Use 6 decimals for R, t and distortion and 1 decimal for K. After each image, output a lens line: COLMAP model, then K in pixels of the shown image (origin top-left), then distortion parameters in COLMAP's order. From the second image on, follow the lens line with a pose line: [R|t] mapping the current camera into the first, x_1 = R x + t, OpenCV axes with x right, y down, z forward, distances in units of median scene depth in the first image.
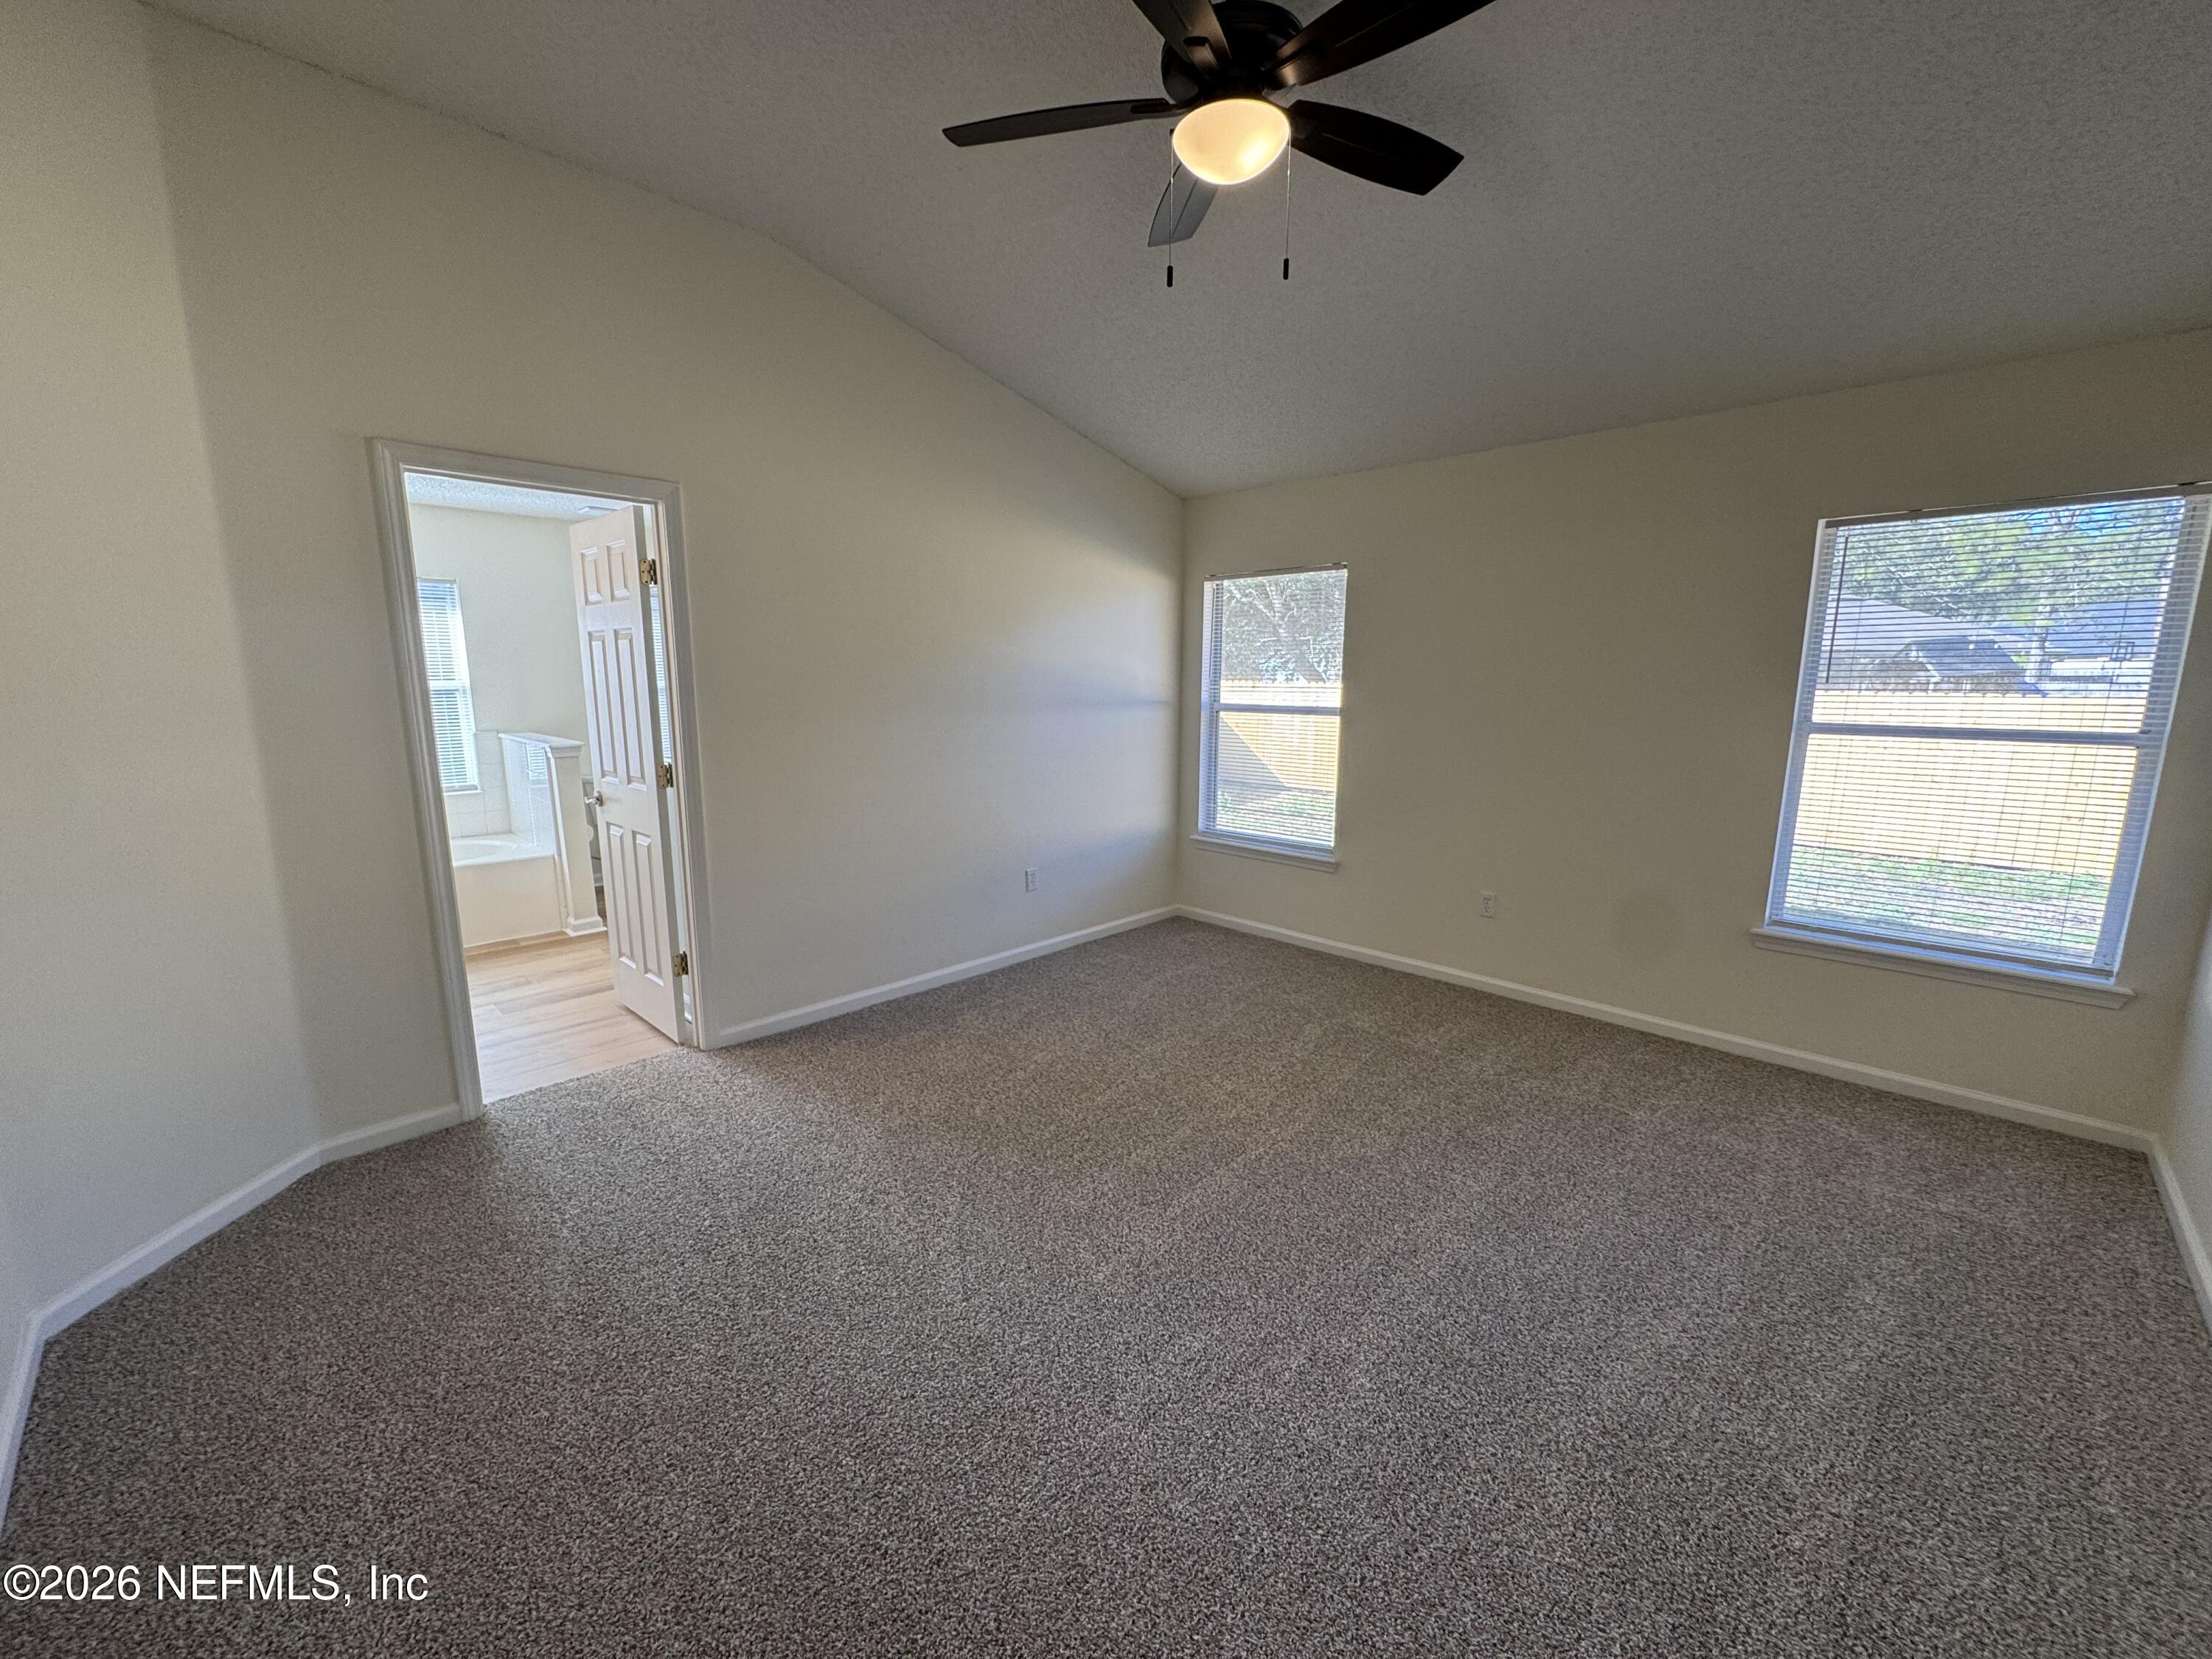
lens RADIAL K [[881.5, 0, 1106.0], [0, 881.5, 829.5], [0, 0, 1]] dist [-0.001949, -0.000655]
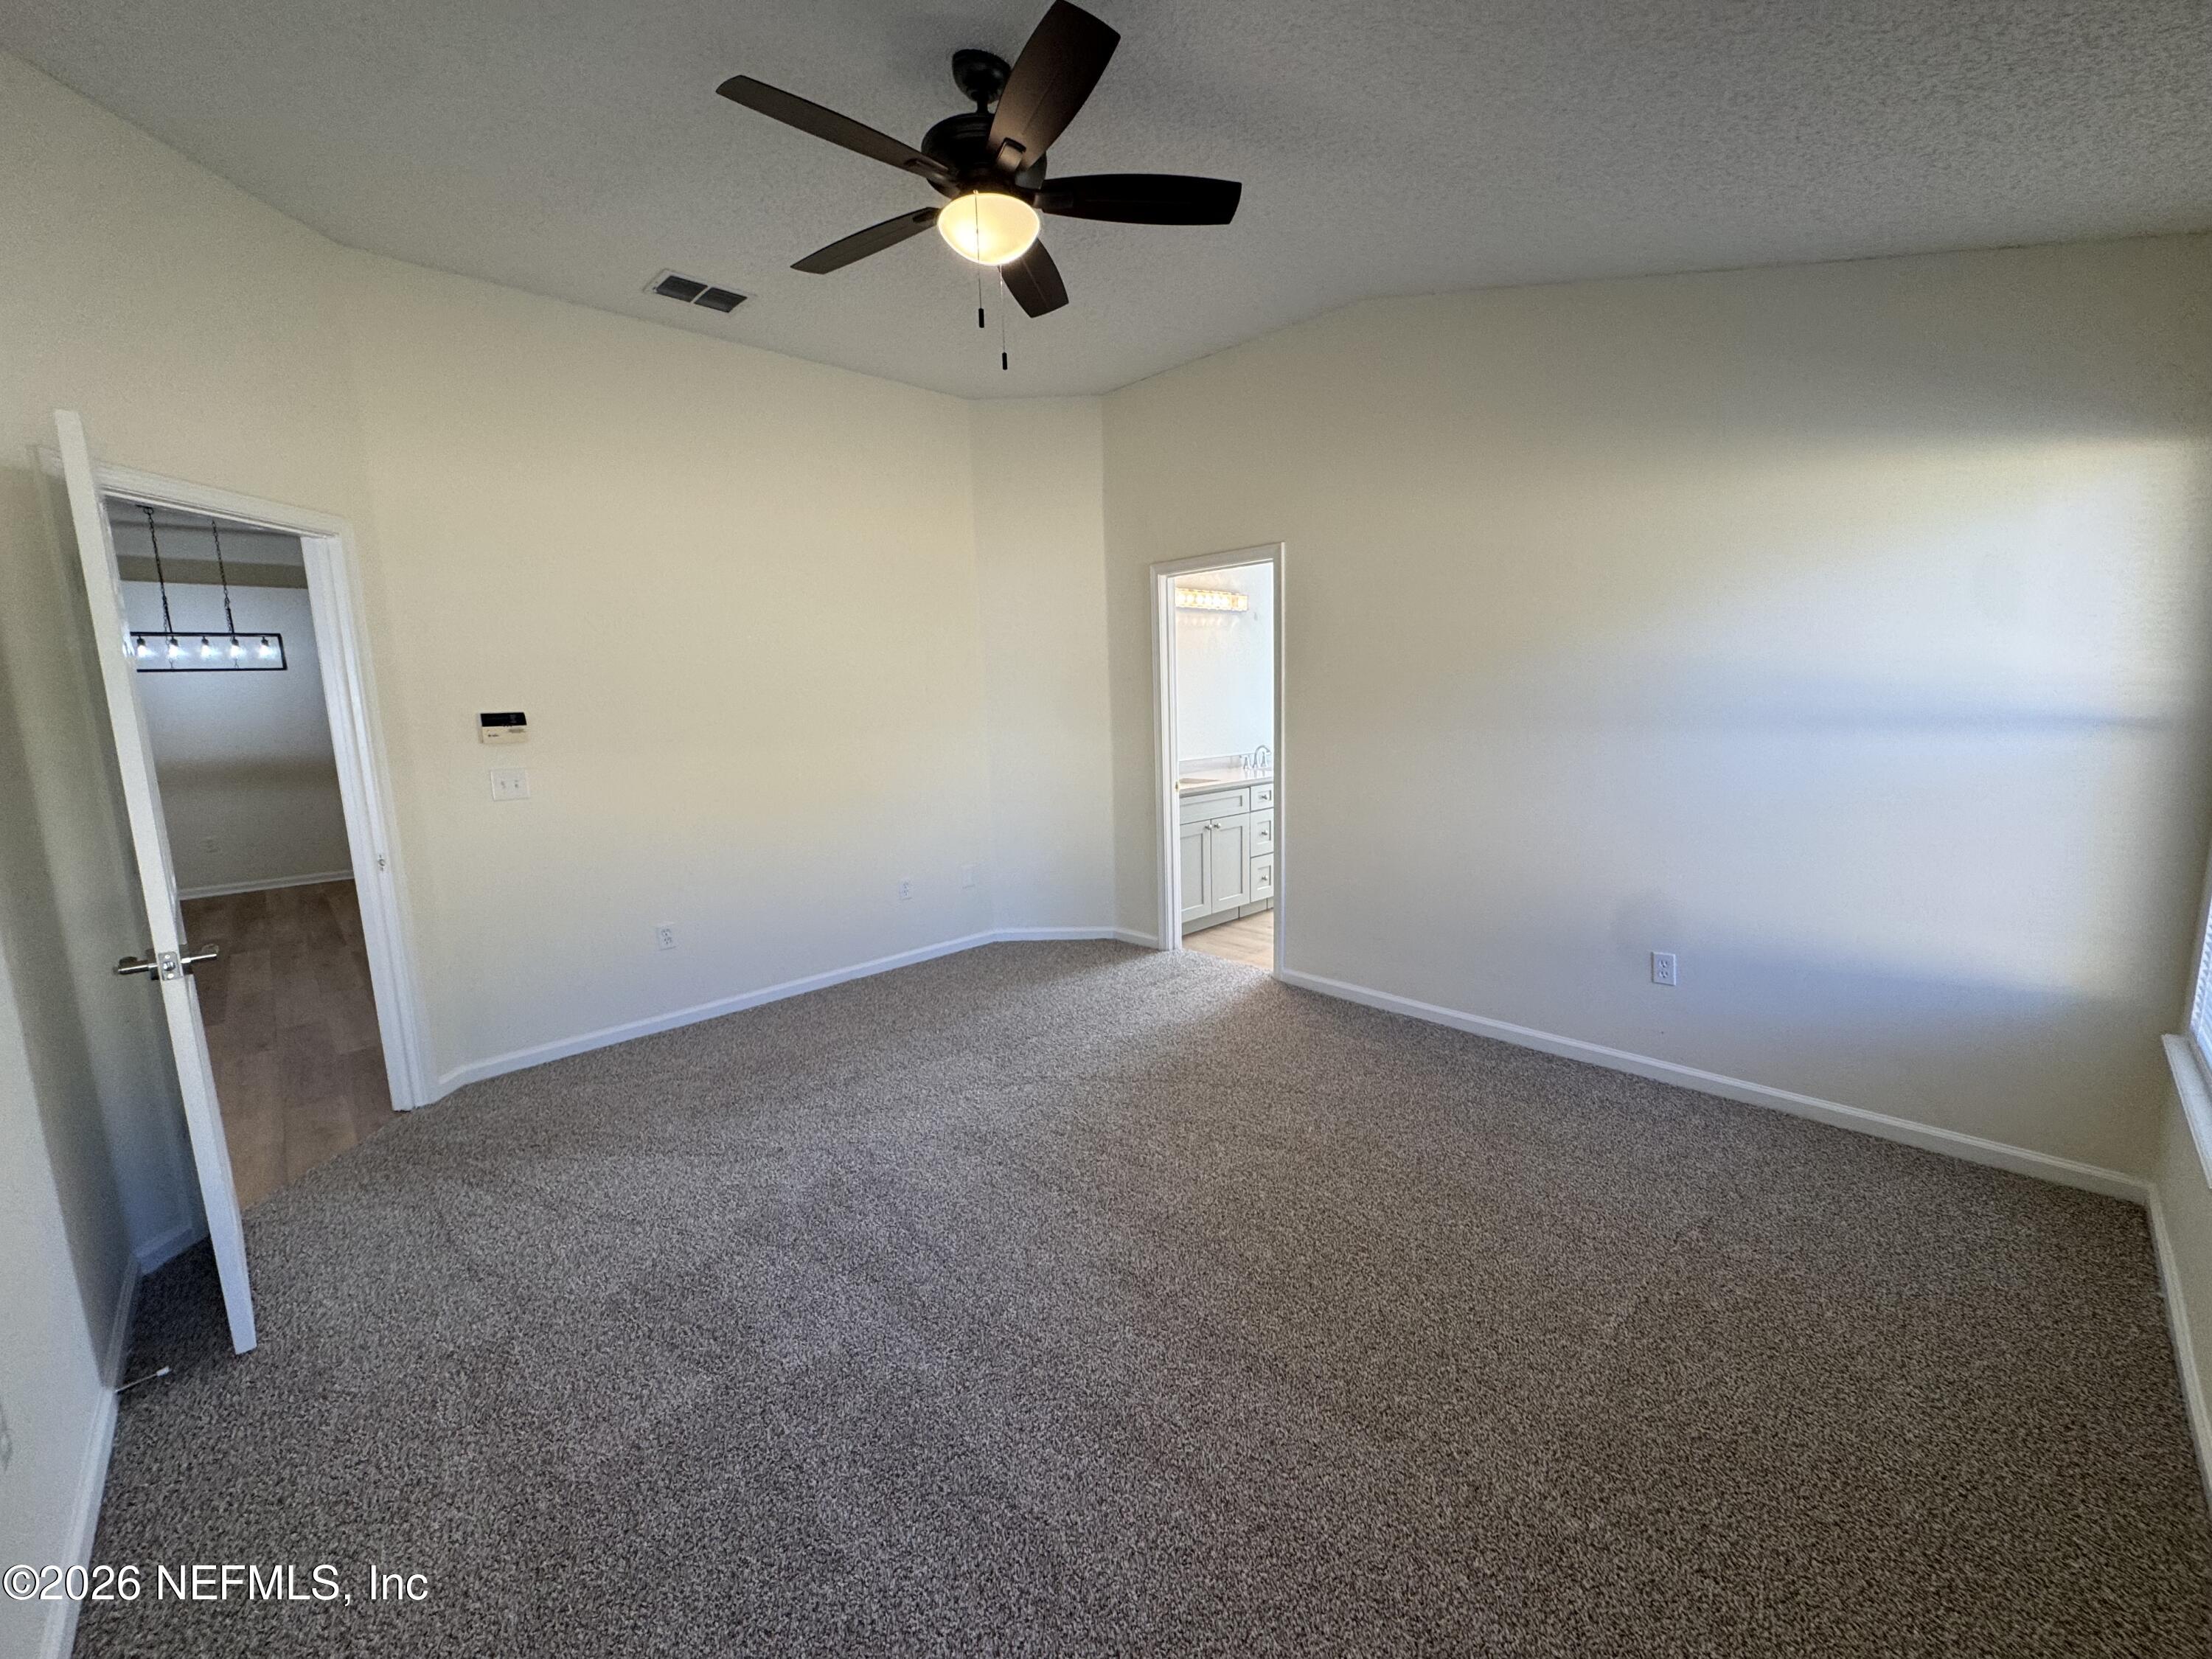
lens RADIAL K [[881.5, 0, 1106.0], [0, 881.5, 829.5], [0, 0, 1]] dist [-0.001949, -0.000655]
pose [[-0.026257, 0.155366, -0.987508, 0.875634], [-0.144637, 0.976864, 0.157537, -0.142993], [0.989136, 0.146966, -0.003178, 0.802725]]
